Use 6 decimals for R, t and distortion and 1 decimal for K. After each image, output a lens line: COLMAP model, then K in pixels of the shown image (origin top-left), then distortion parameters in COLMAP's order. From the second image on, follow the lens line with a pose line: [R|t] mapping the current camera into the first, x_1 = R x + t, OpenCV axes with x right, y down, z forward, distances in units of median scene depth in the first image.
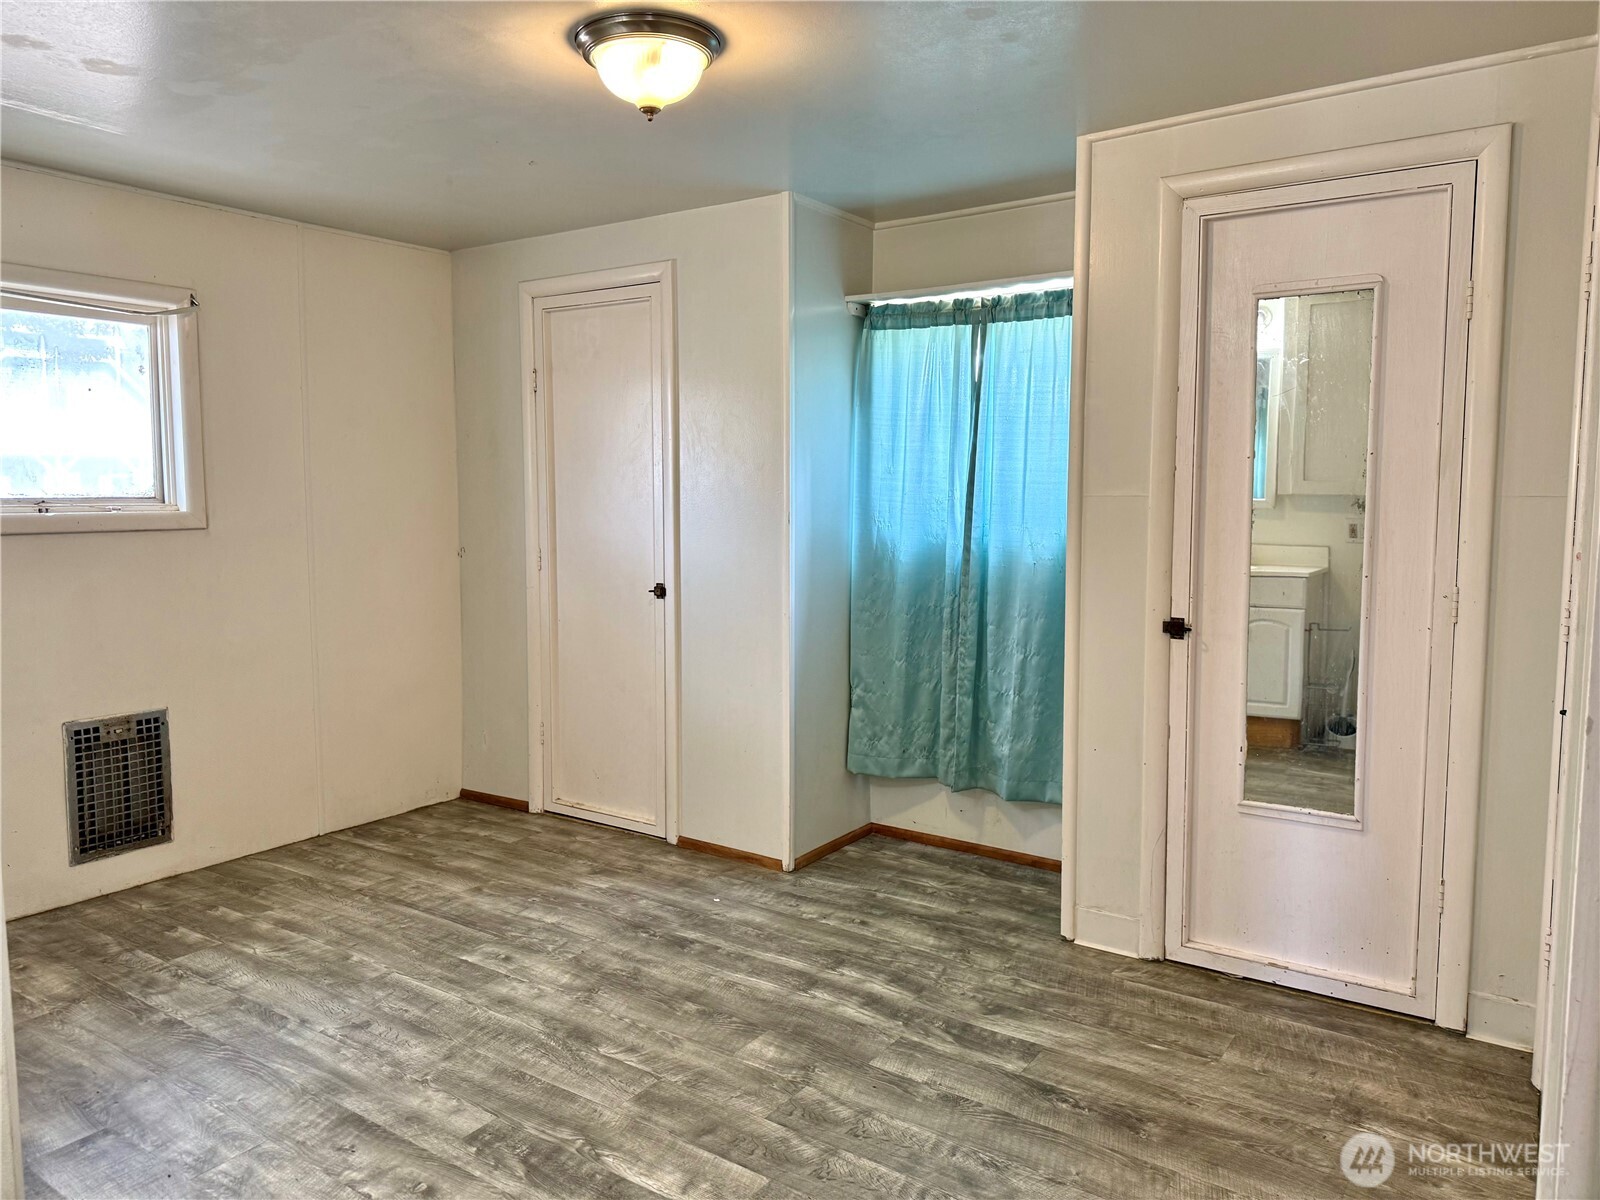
lens RADIAL K [[1115.9, 0, 808.8], [0, 1115.9, 591.0], [0, 0, 1]] dist [0.068142, -0.077590]
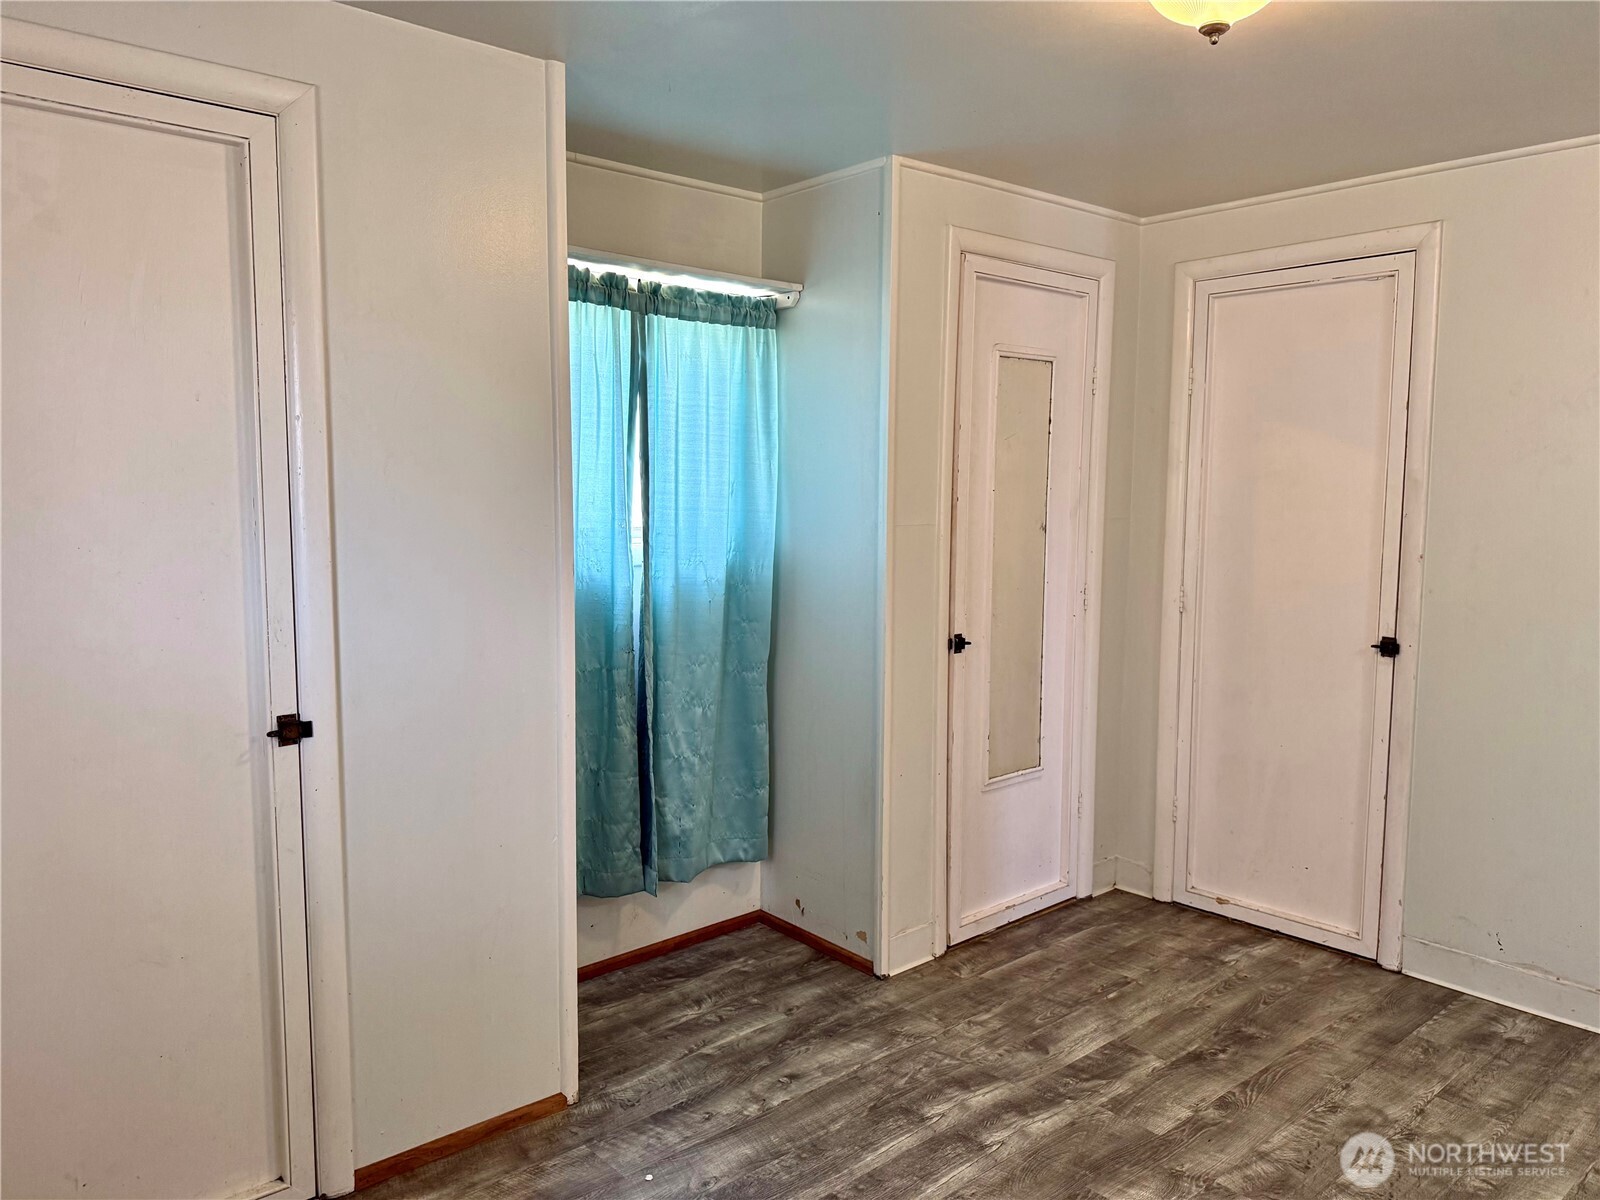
lens RADIAL K [[1115.9, 0, 810.8], [0, 1115.9, 592.7], [0, 0, 1]] dist [0.068142, -0.077590]
pose [[0.254851, -0.087950, 0.962972, -0.768474], [0.085323, 0.994016, 0.068204, -0.104424], [-0.963209, 0.064782, 0.260831, 0.866228]]
